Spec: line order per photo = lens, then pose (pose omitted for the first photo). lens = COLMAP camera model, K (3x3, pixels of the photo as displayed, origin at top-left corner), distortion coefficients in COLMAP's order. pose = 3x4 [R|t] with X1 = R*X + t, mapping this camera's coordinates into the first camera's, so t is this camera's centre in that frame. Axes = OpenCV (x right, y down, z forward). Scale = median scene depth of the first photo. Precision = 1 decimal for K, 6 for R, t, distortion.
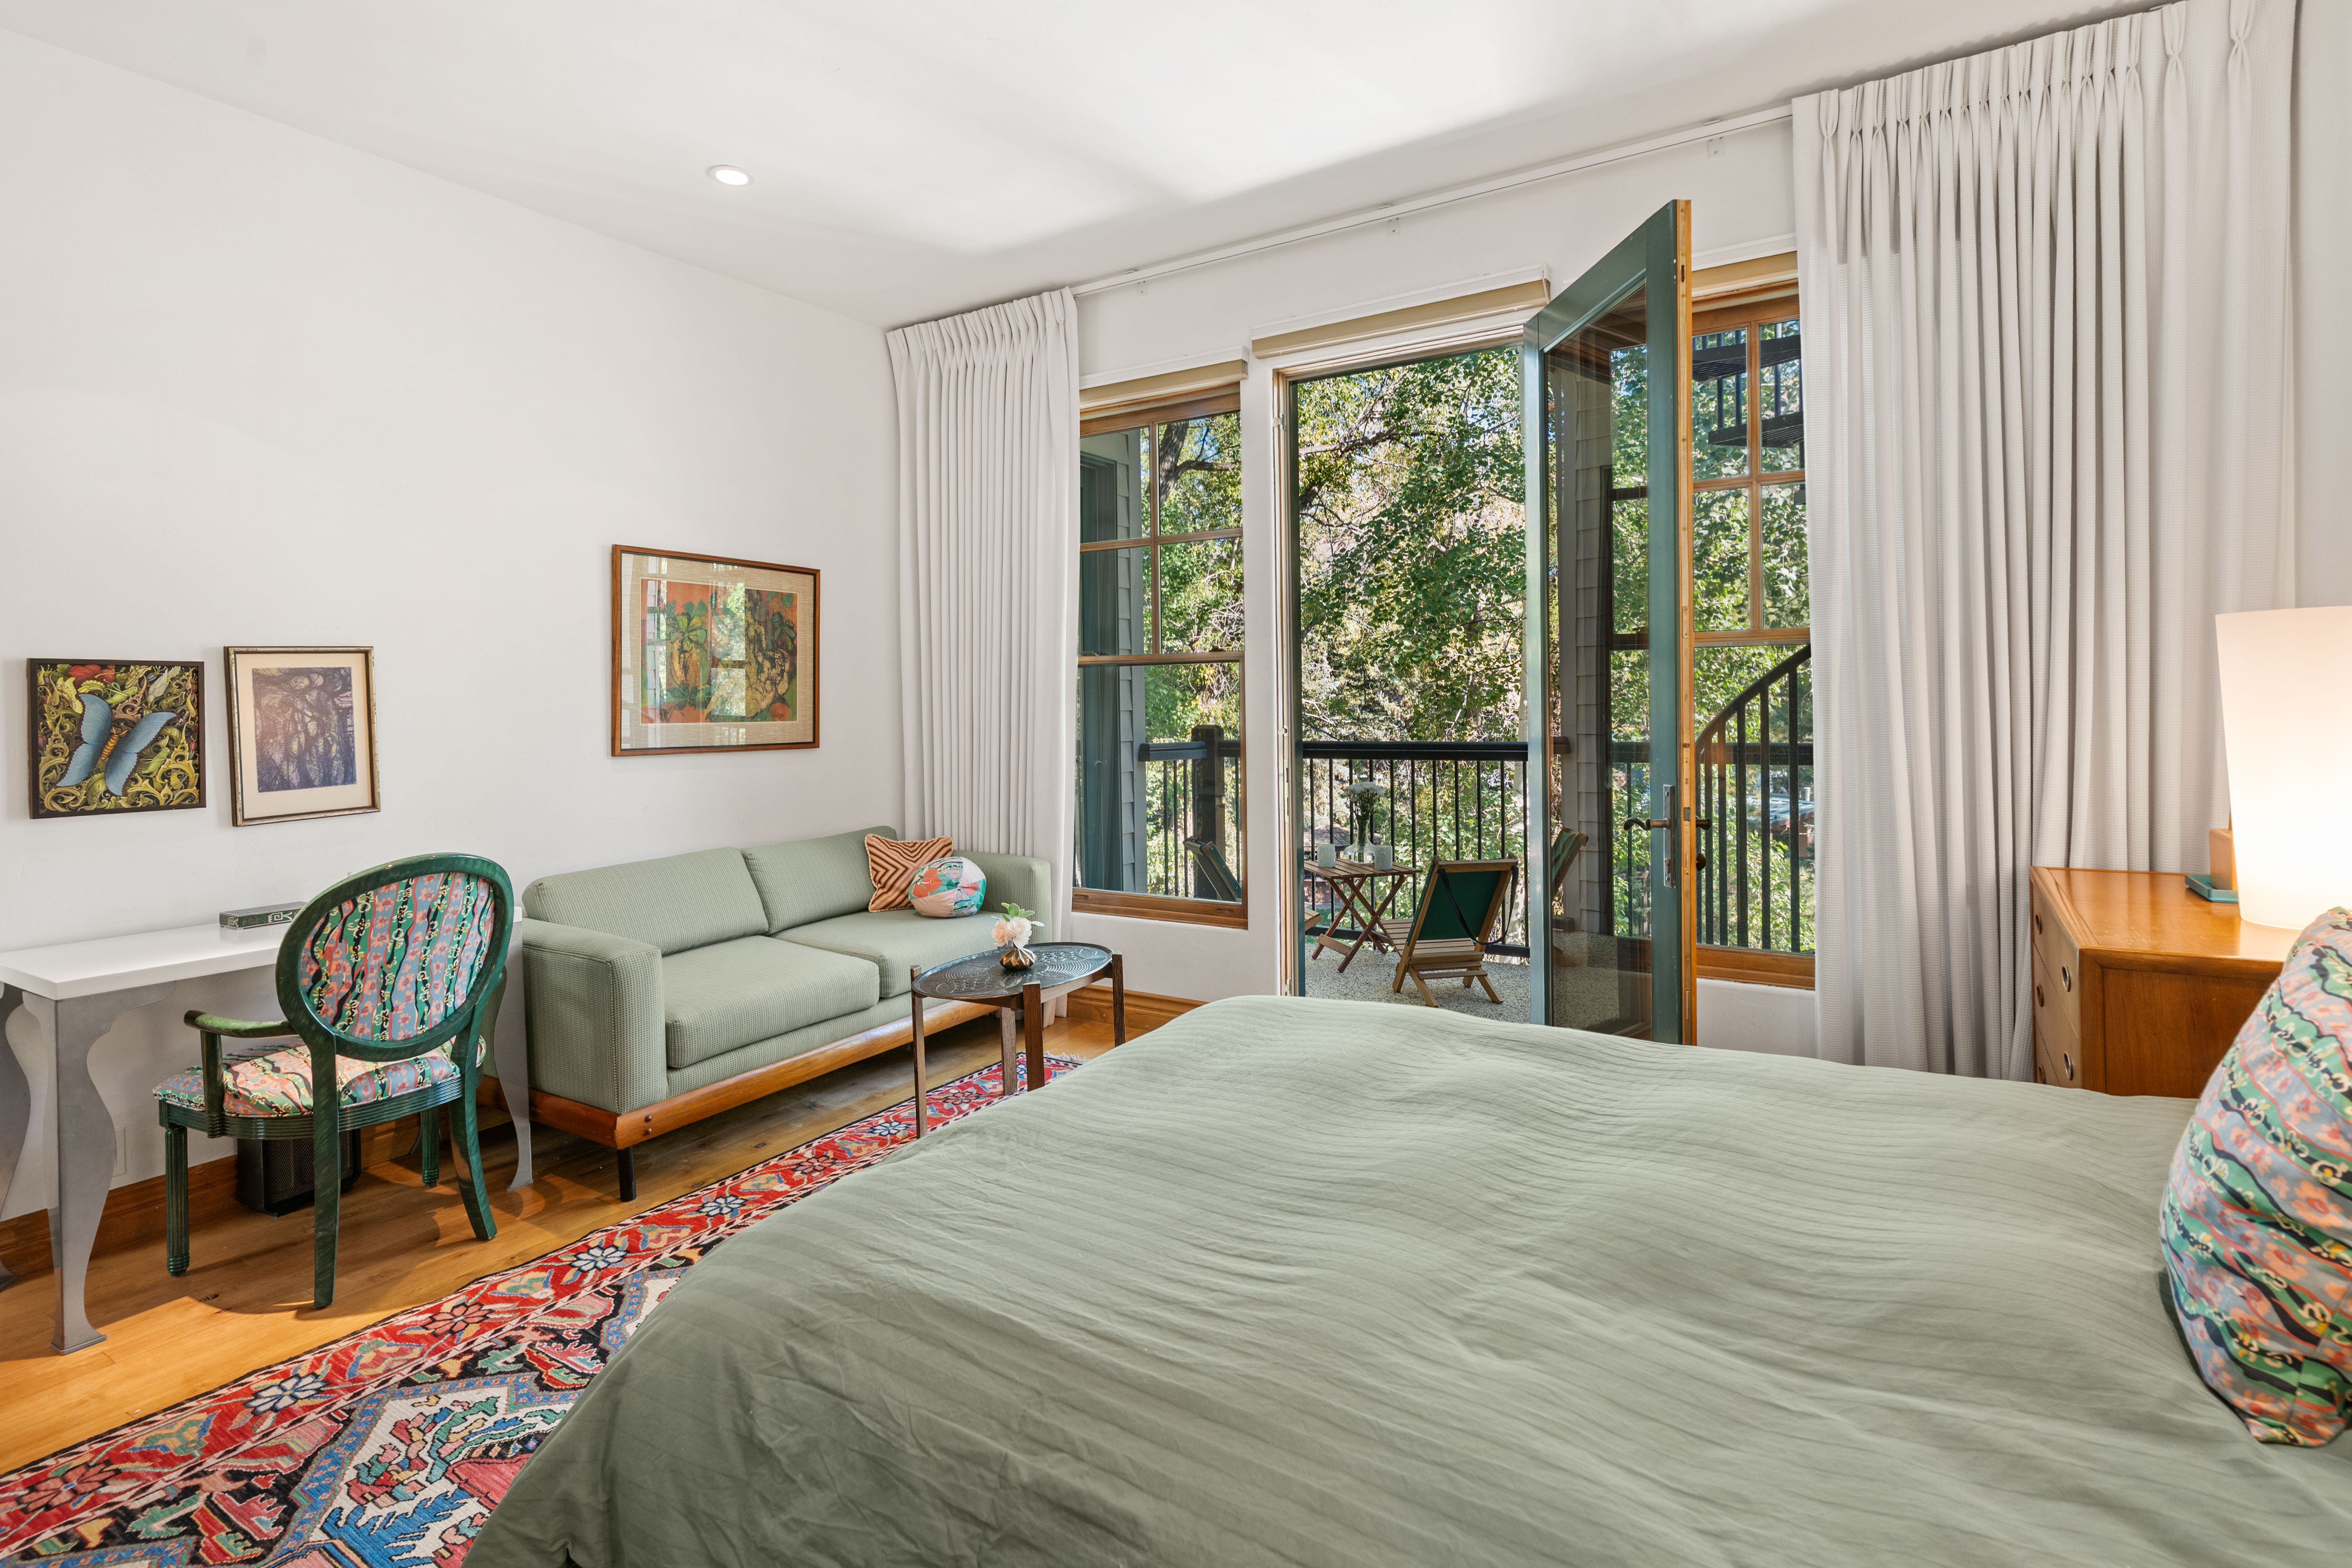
lens RADIAL K [[1128.0, 0, 1173.6], [0, 1128.0, 769.1], [0, 0, 1]] dist [0.001425, 0.001582]
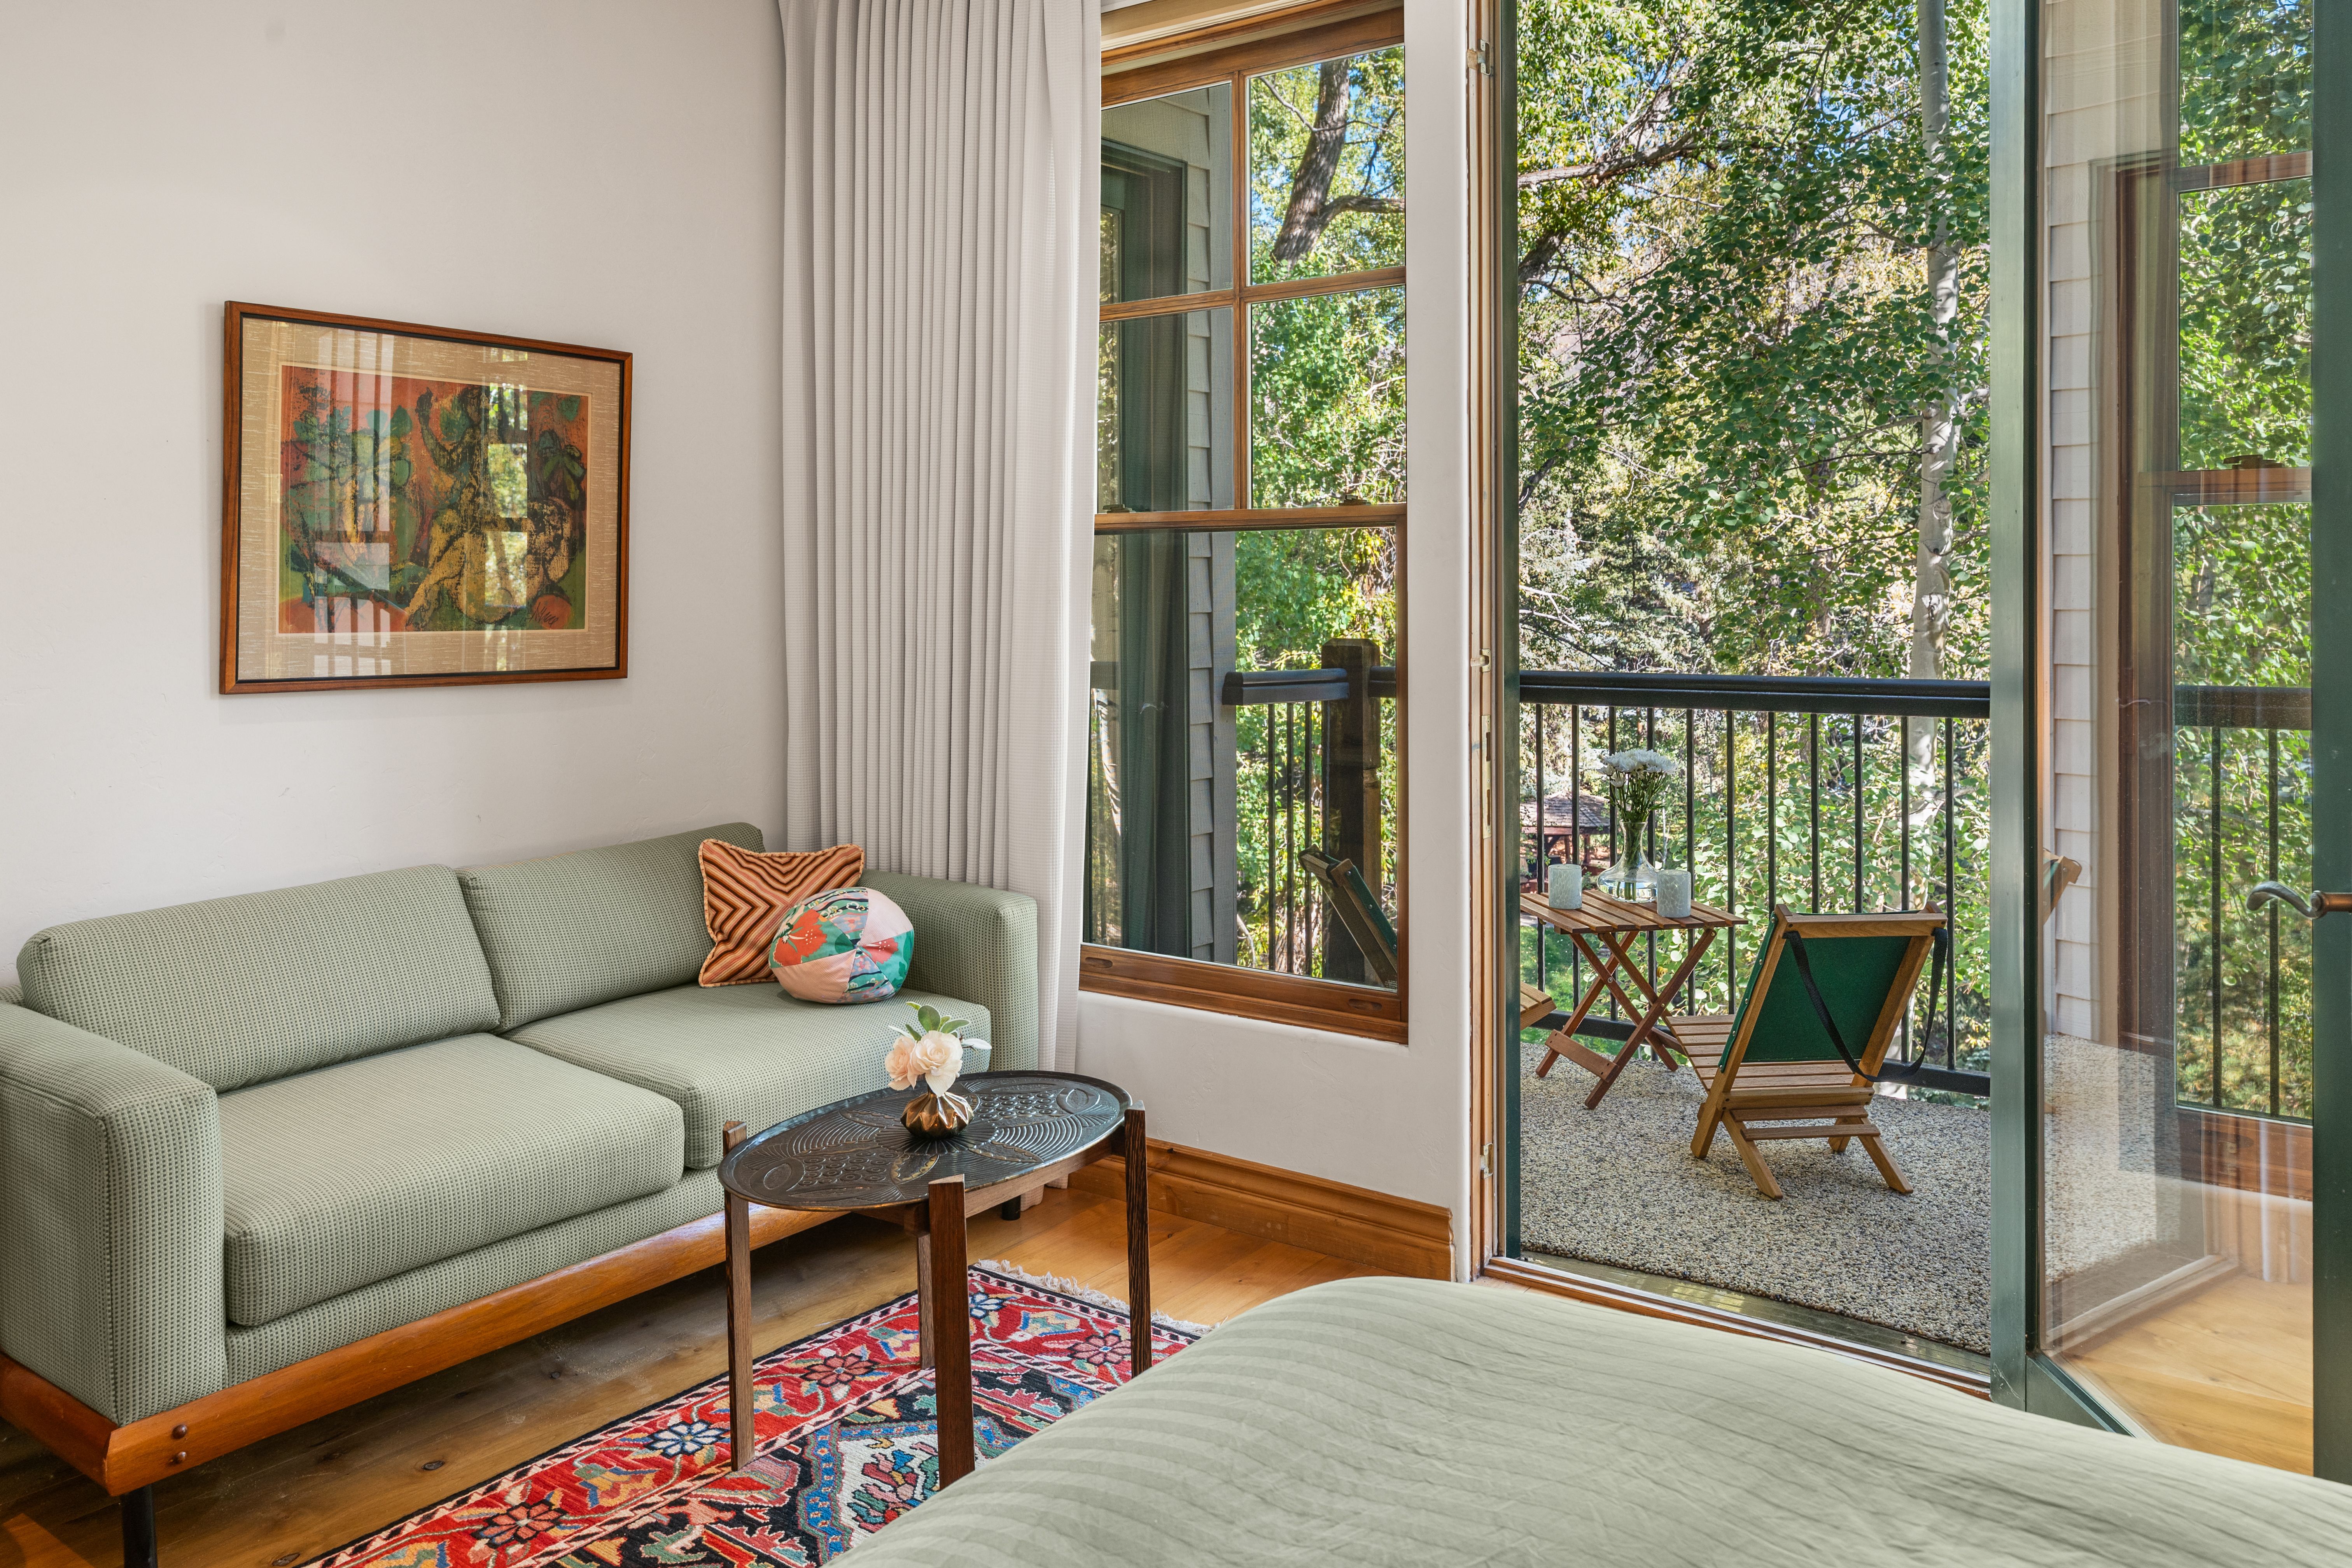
lens RADIAL K [[1744.8, 0, 1181.1], [0, 1744.8, 662.3], [0, 0, 1]] dist [-0.000566, -0.002117]
pose [[0.996358, 0.011738, -0.084462, 0.023880], [-0.013146, 0.999783, -0.016133, -0.015441], [0.084254, 0.017185, 0.996296, 0.167957]]
